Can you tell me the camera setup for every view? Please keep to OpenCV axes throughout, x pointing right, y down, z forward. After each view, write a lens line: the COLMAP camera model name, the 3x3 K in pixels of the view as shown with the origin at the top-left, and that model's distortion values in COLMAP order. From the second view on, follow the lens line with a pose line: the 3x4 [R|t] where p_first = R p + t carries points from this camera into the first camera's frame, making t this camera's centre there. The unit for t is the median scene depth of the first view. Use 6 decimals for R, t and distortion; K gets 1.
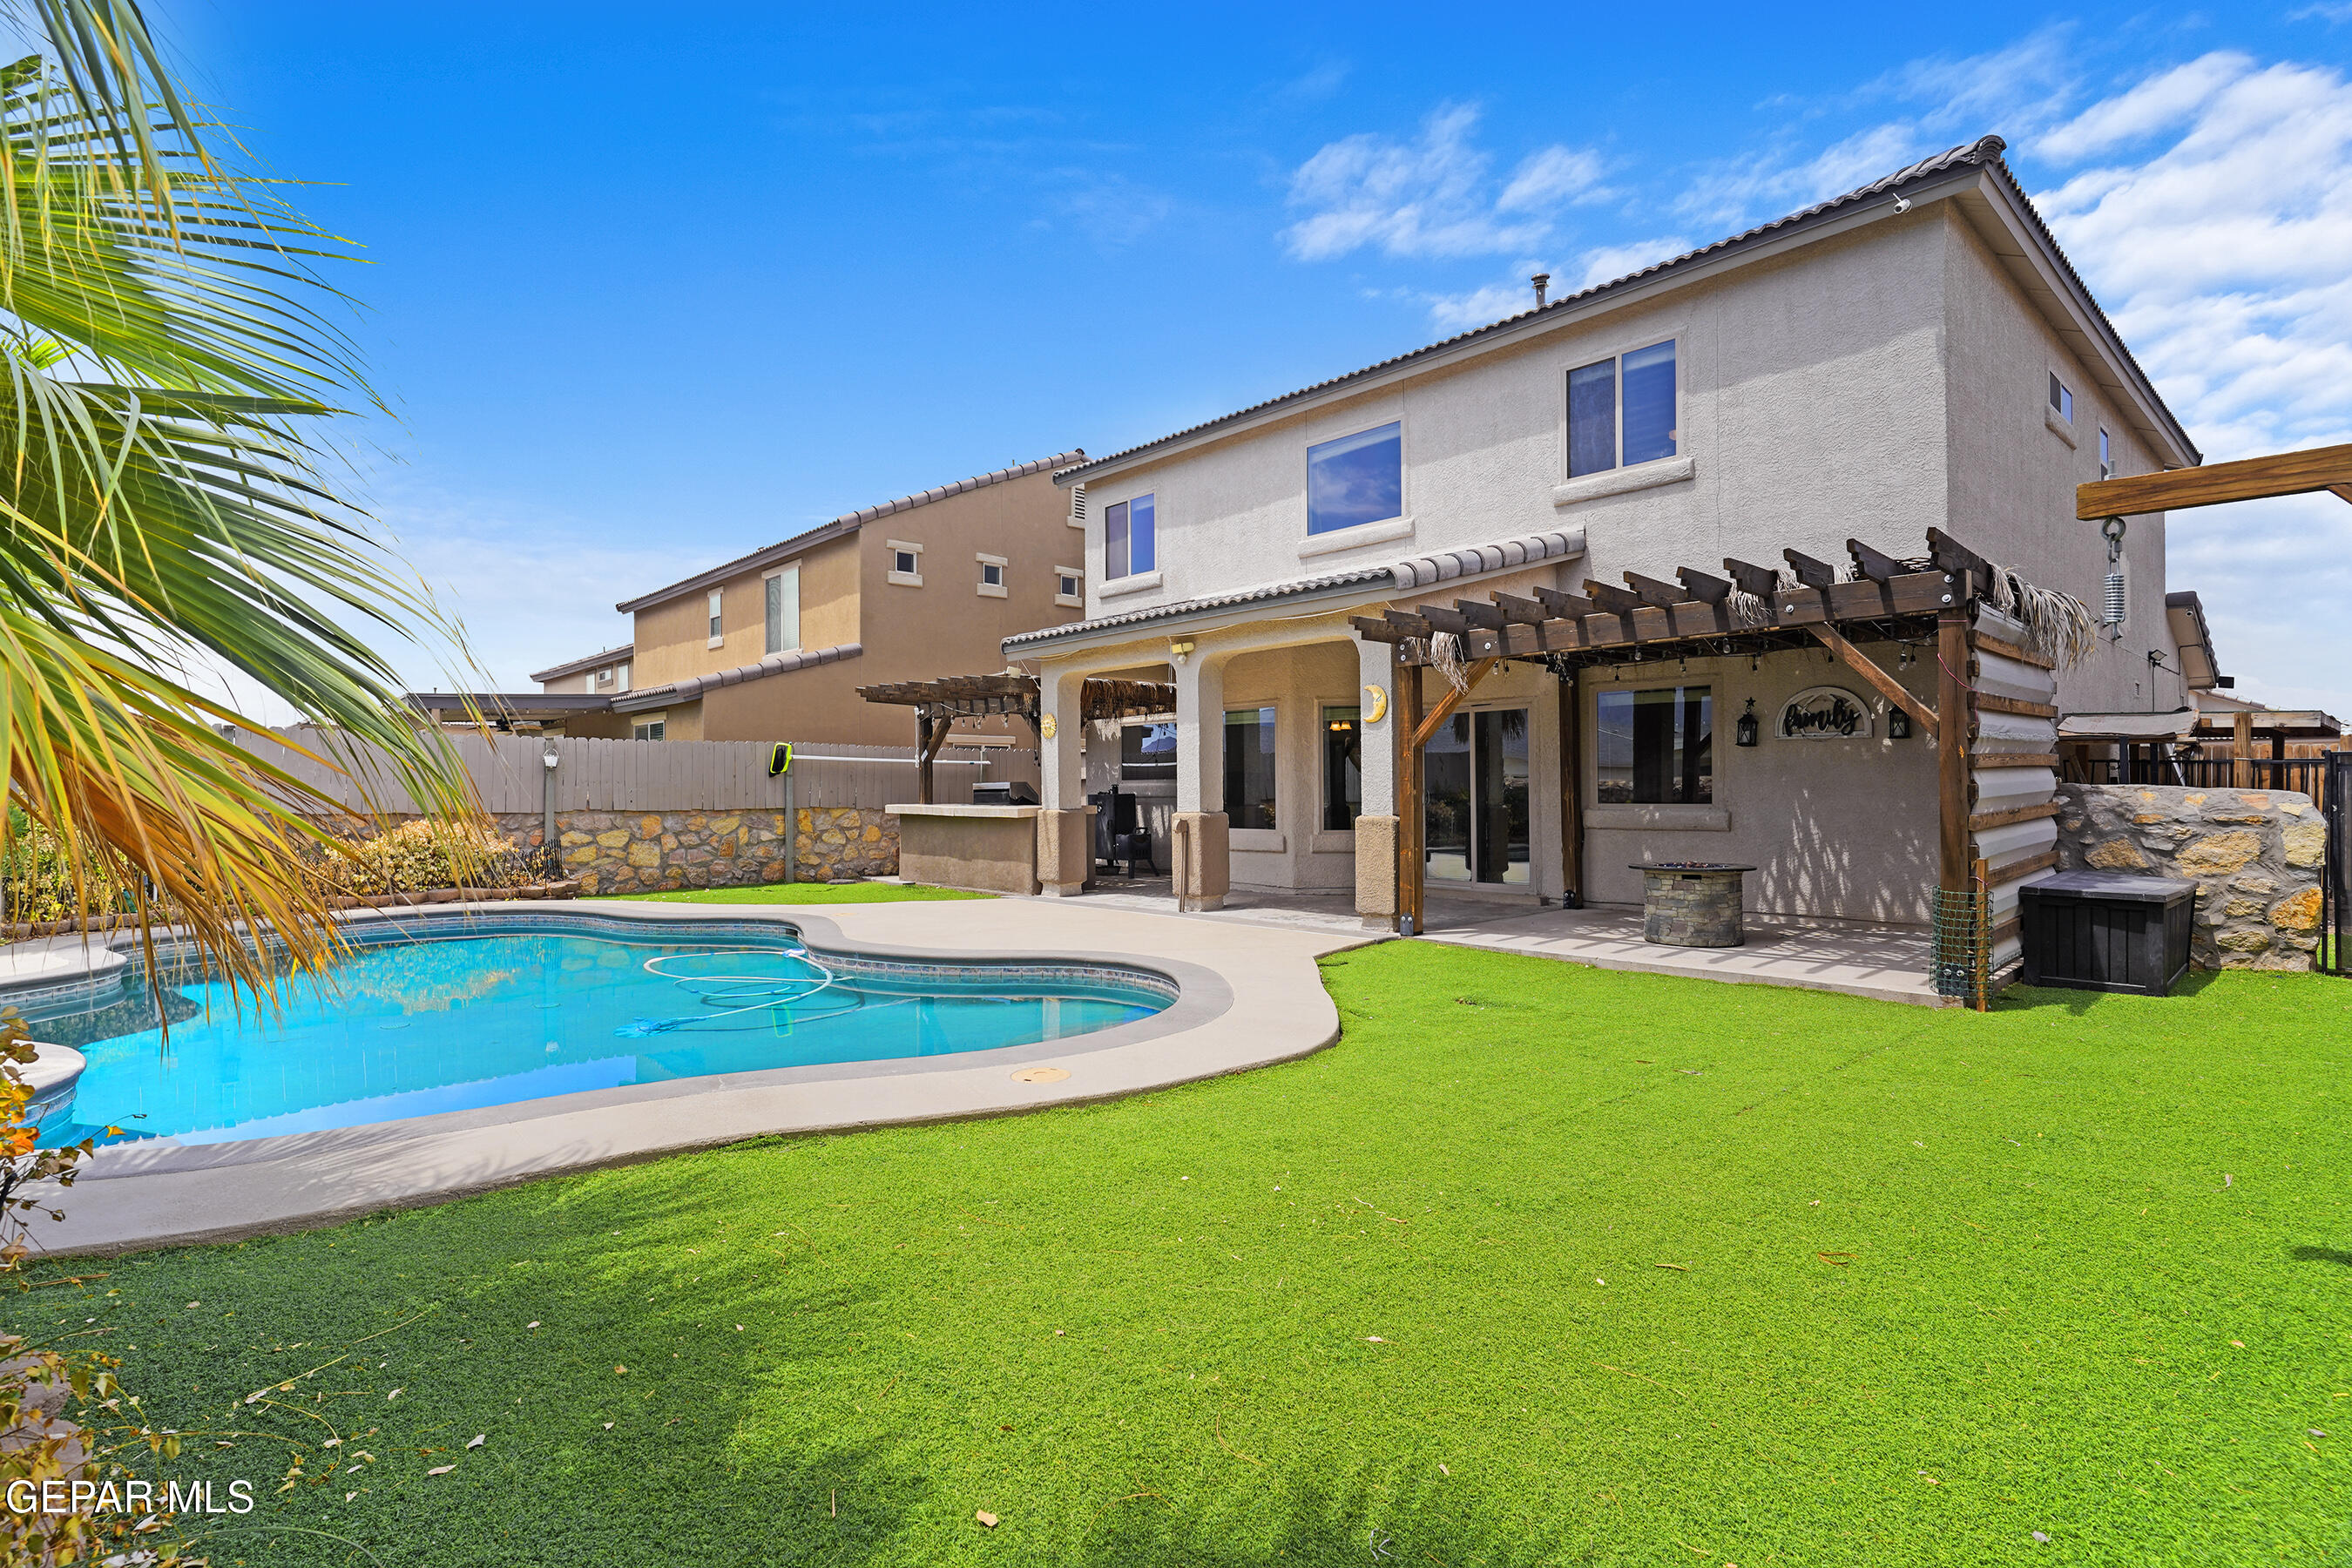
lens RADIAL K [[1134.4, 0, 1164.0], [0, 1134.4, 782.9], [0, 0, 1]] dist [-0.007660, 0.002729]
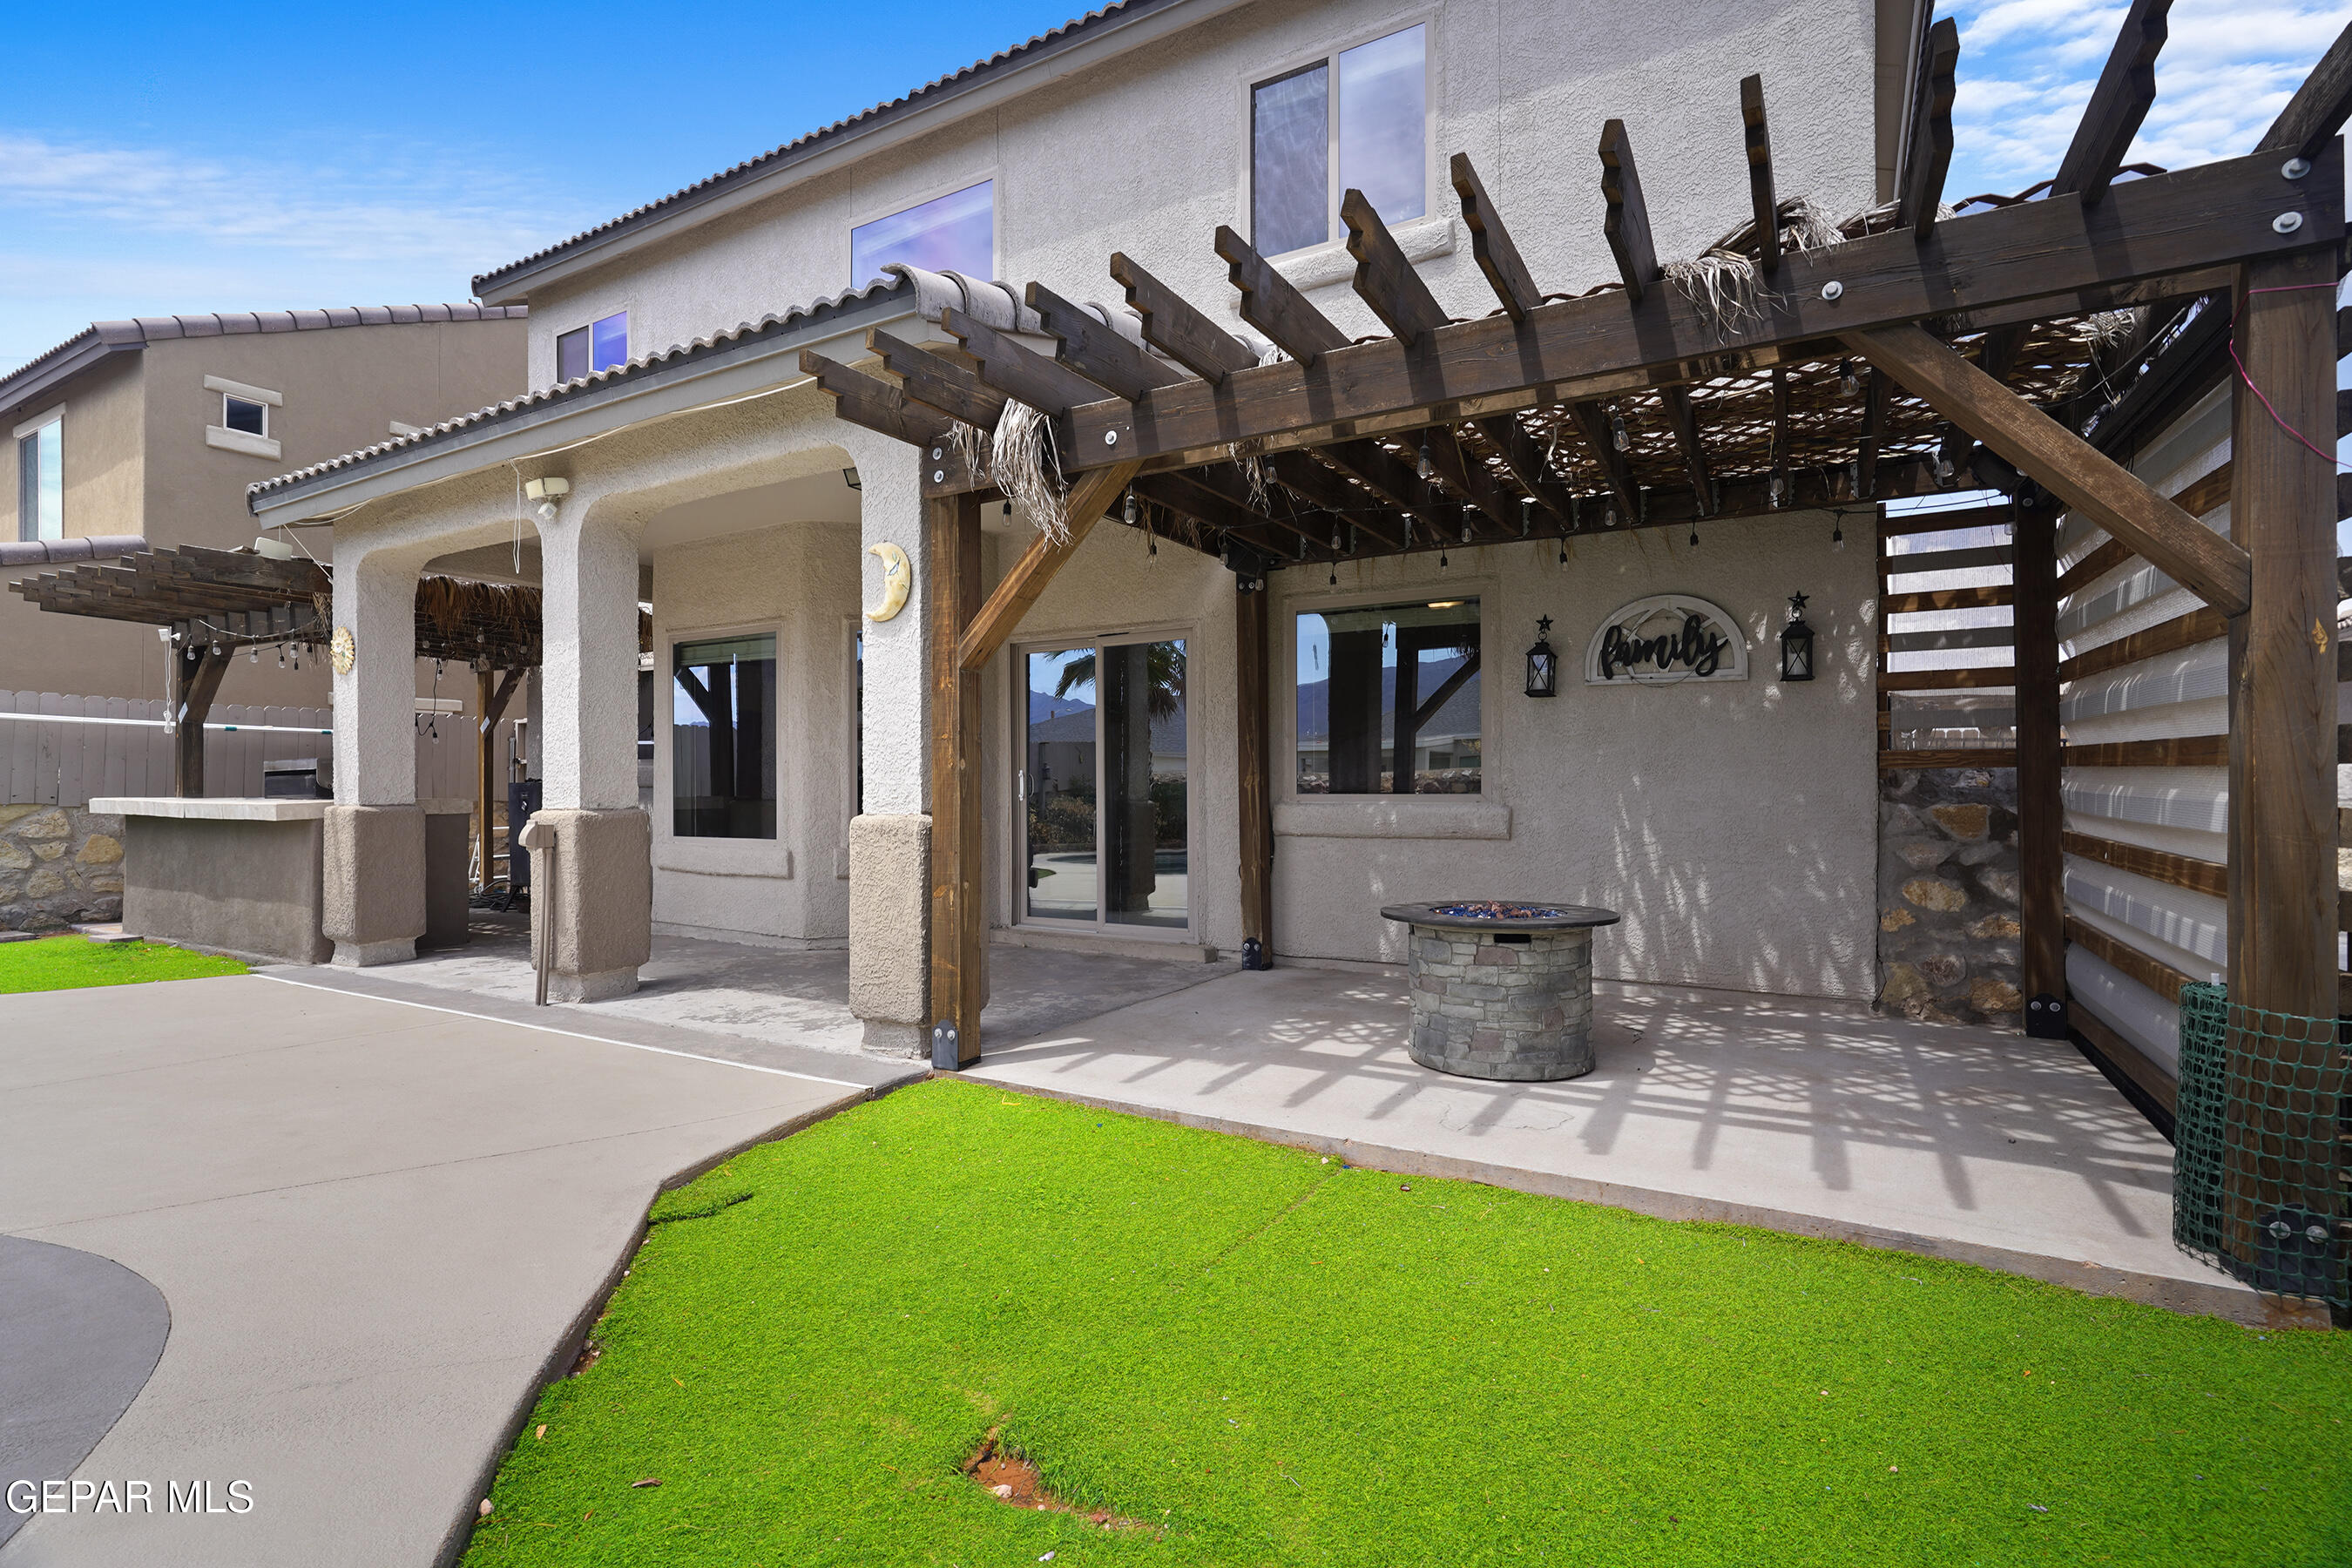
lens RADIAL K [[1134.4, 0, 1171.5], [0, 1134.4, 789.2], [0, 0, 1]] dist [-0.007660, 0.002729]
pose [[0.953124, 0.004633, 0.302545, 0.132562], [-0.006103, 0.999974, 0.003914, 0.013315], [-0.302519, -0.005577, 0.953127, 0.431856]]
